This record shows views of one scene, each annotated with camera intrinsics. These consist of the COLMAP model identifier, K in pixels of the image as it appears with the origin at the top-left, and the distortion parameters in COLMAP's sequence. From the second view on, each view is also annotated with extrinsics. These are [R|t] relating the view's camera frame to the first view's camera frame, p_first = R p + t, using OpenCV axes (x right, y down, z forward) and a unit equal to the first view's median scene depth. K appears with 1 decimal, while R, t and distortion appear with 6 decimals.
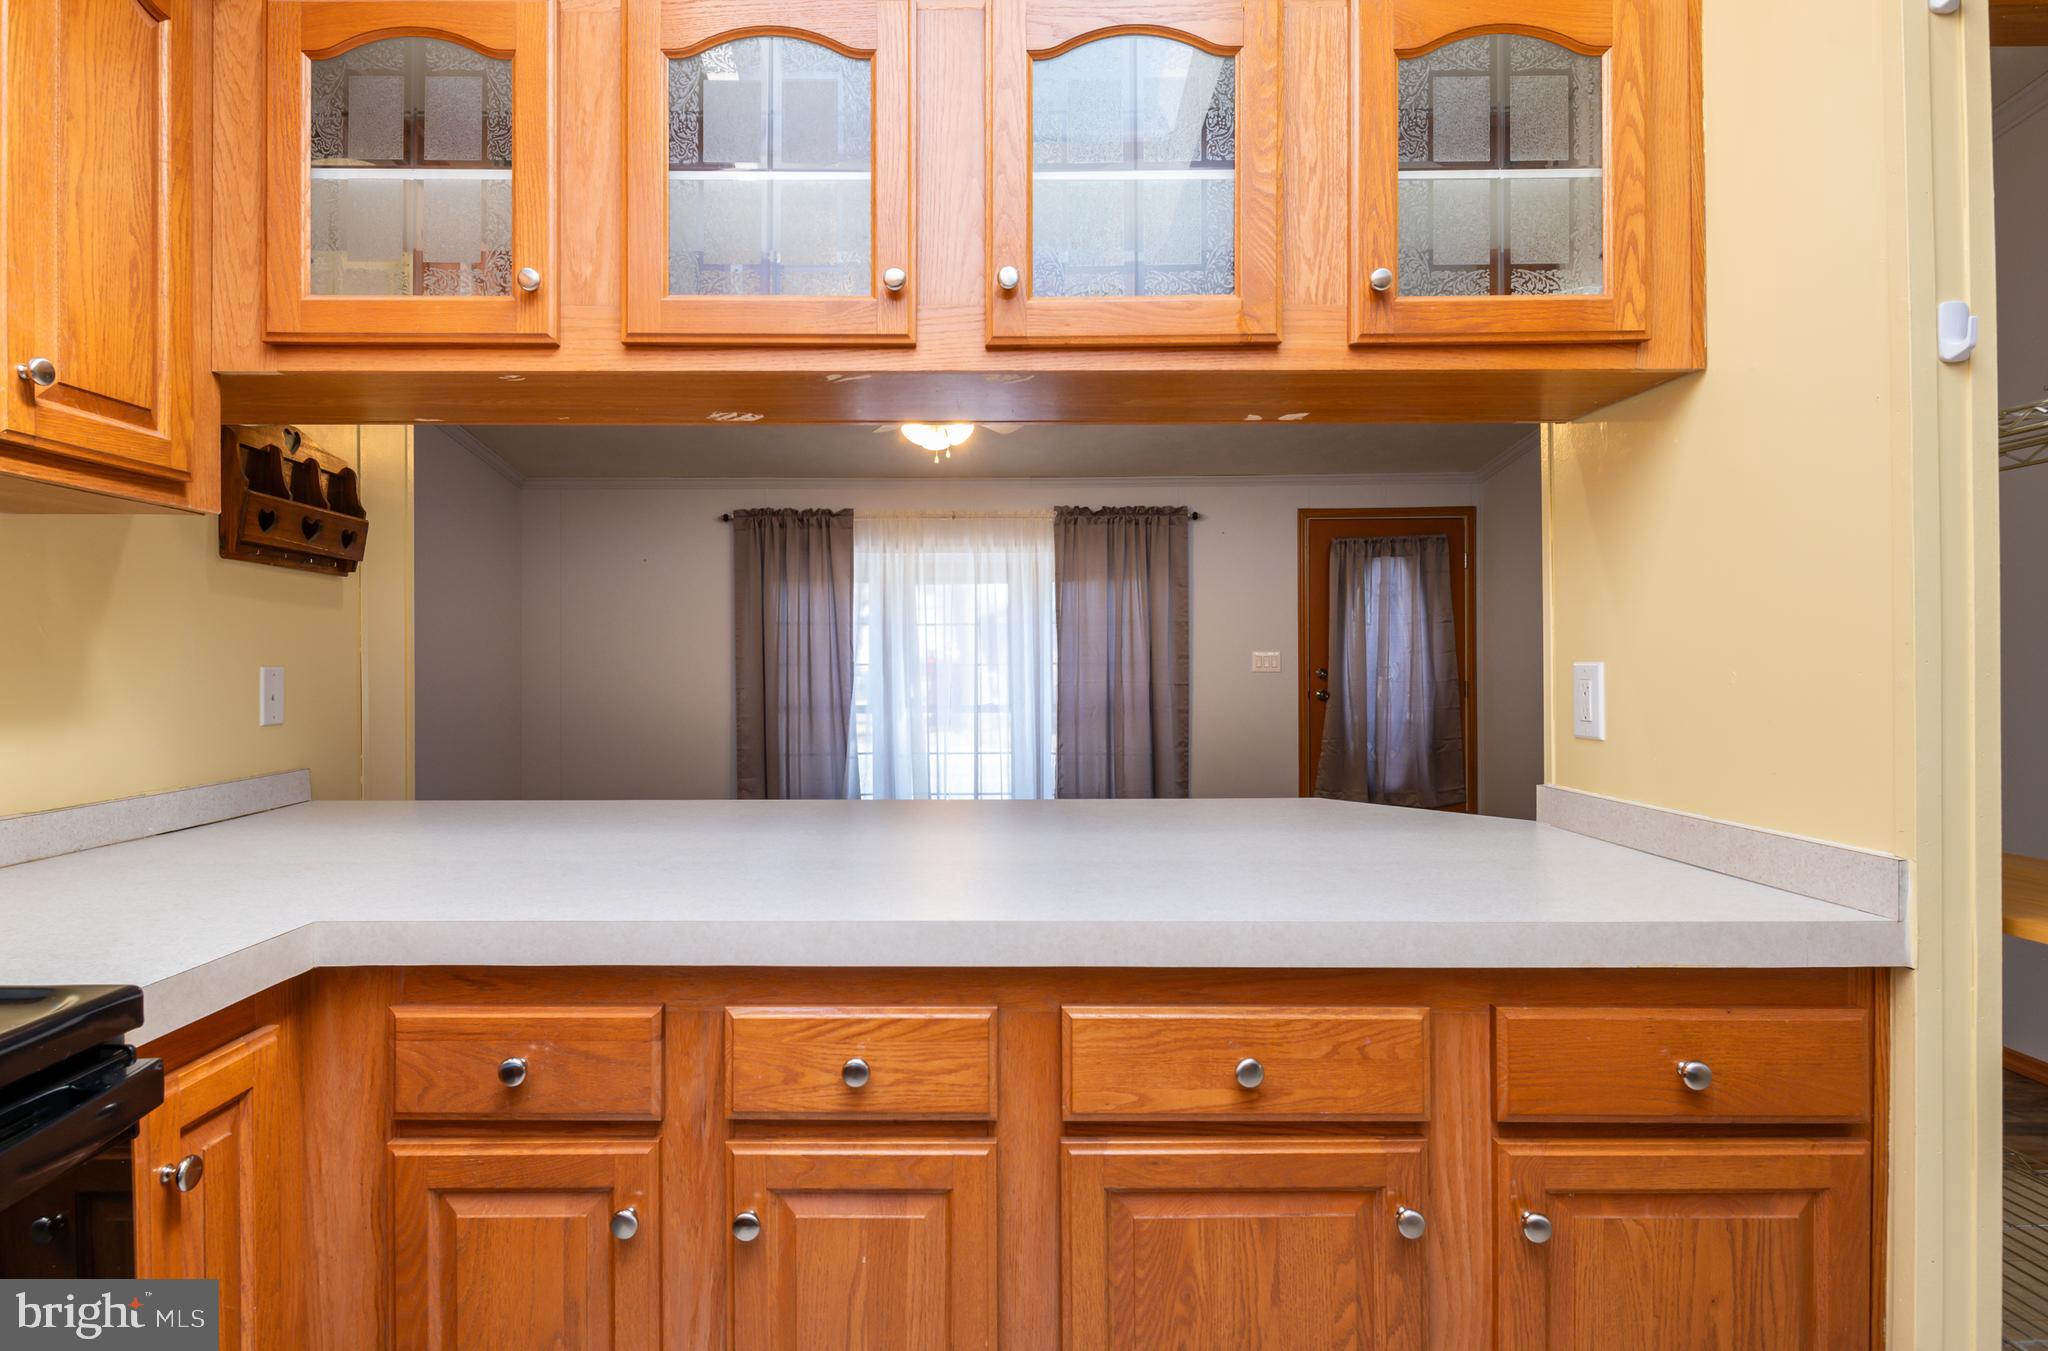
lens RADIAL K [[1086.6, 0, 939.9], [0, 1086.6, 664.4], [0, 0, 1]] dist [-0.003227, -0.000929]
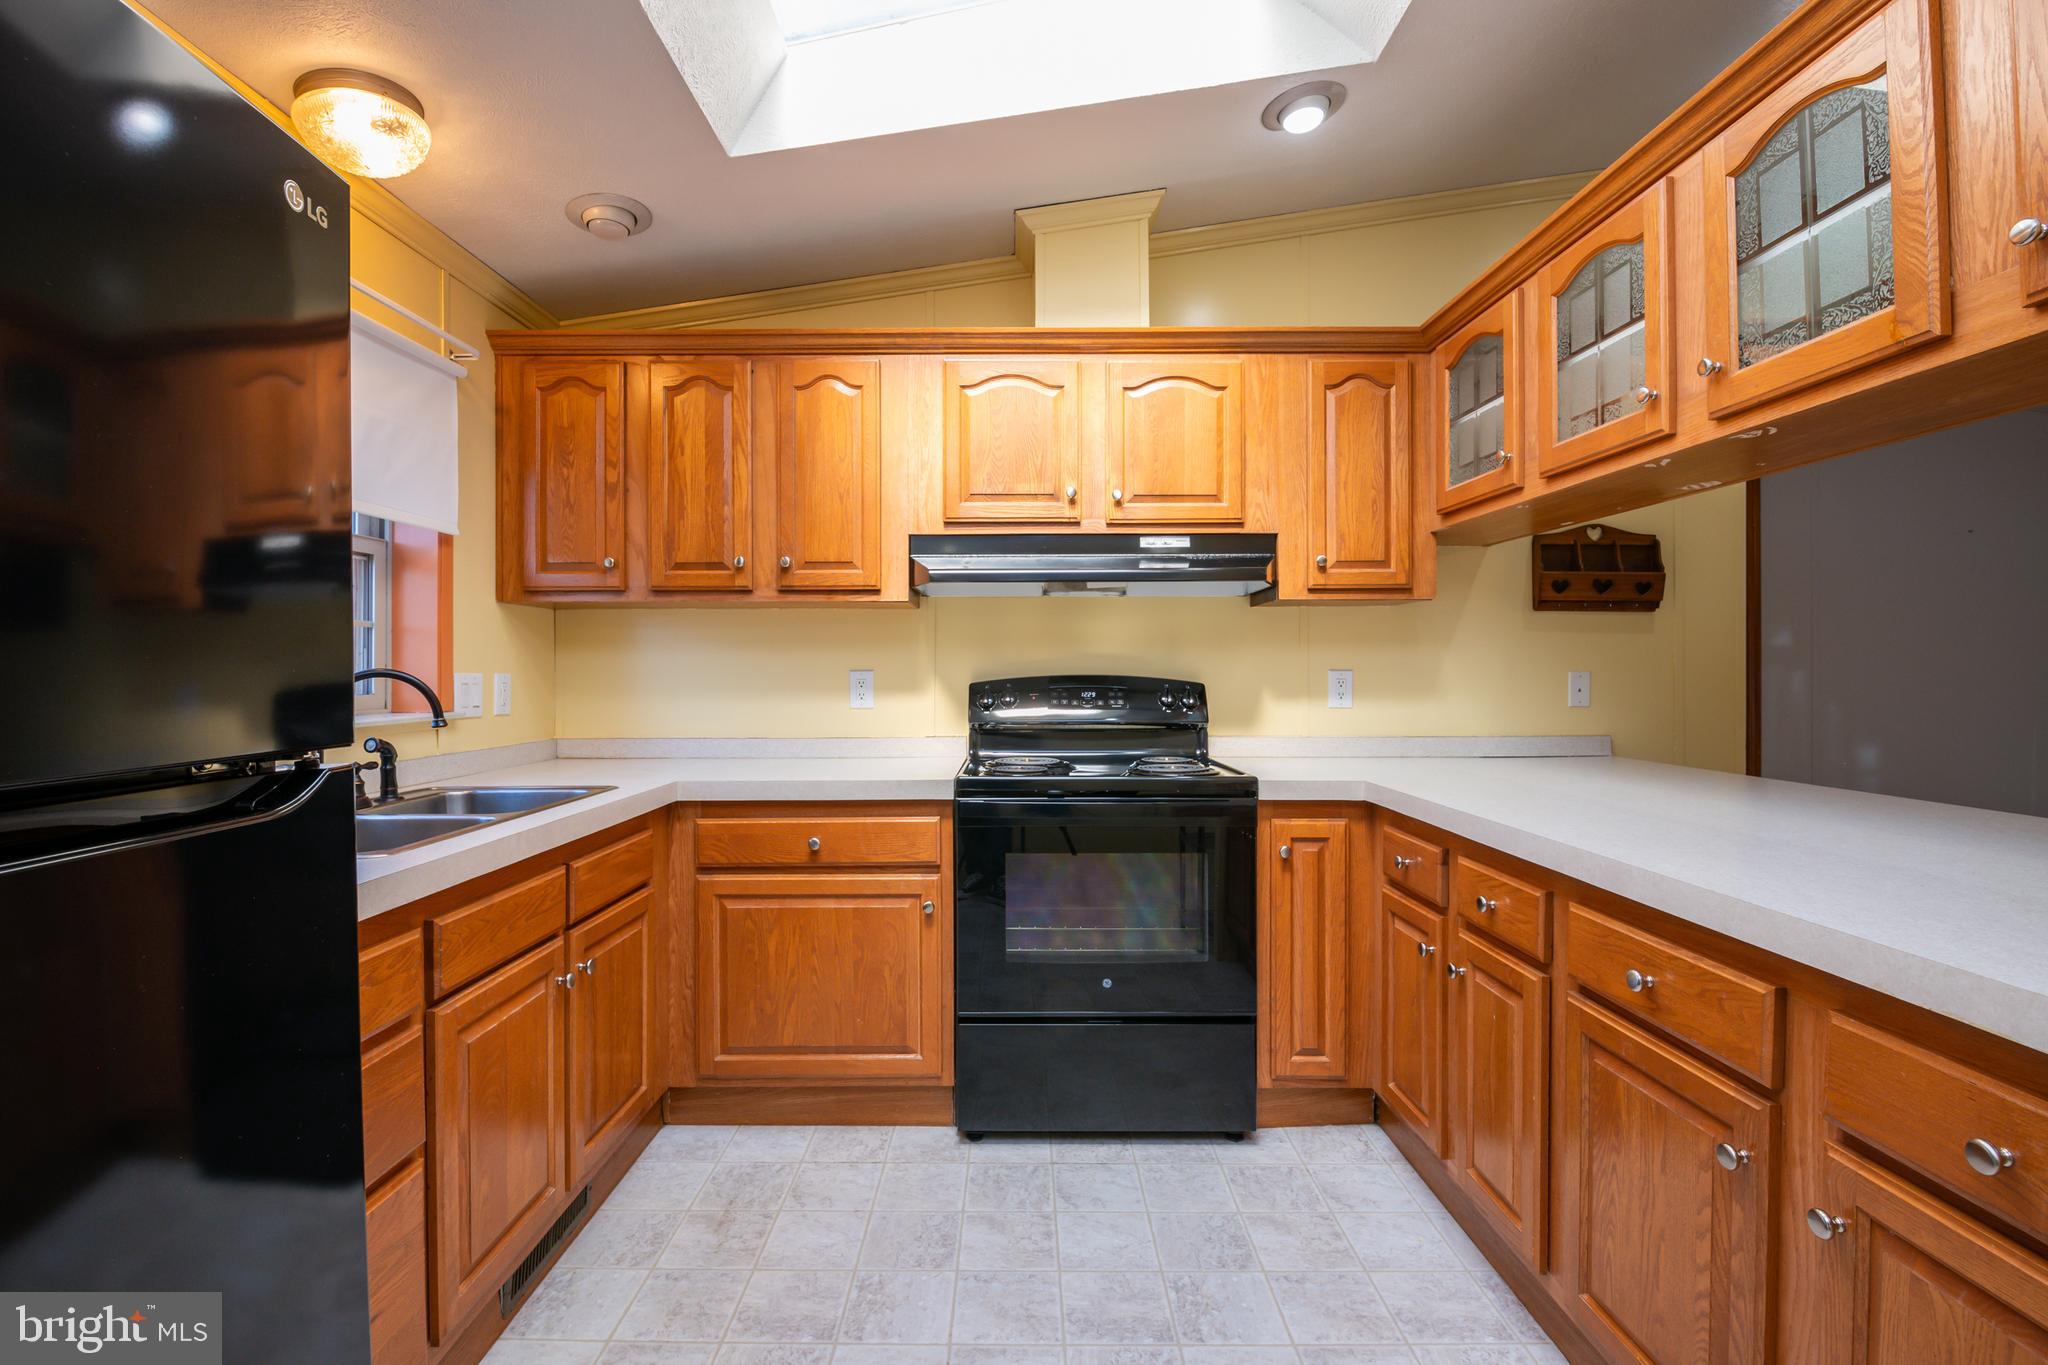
lens RADIAL K [[894.9, 0, 1021.9], [0, 894.9, 675.4], [0, 0, 1]] dist [-0.004128, -0.007925]
pose [[0.017372, 0.007039, -0.999824, 0.250171], [0.000192, 0.999975, 0.007043, -0.000952], [0.999849, -0.000314, 0.017370, 0.042339]]
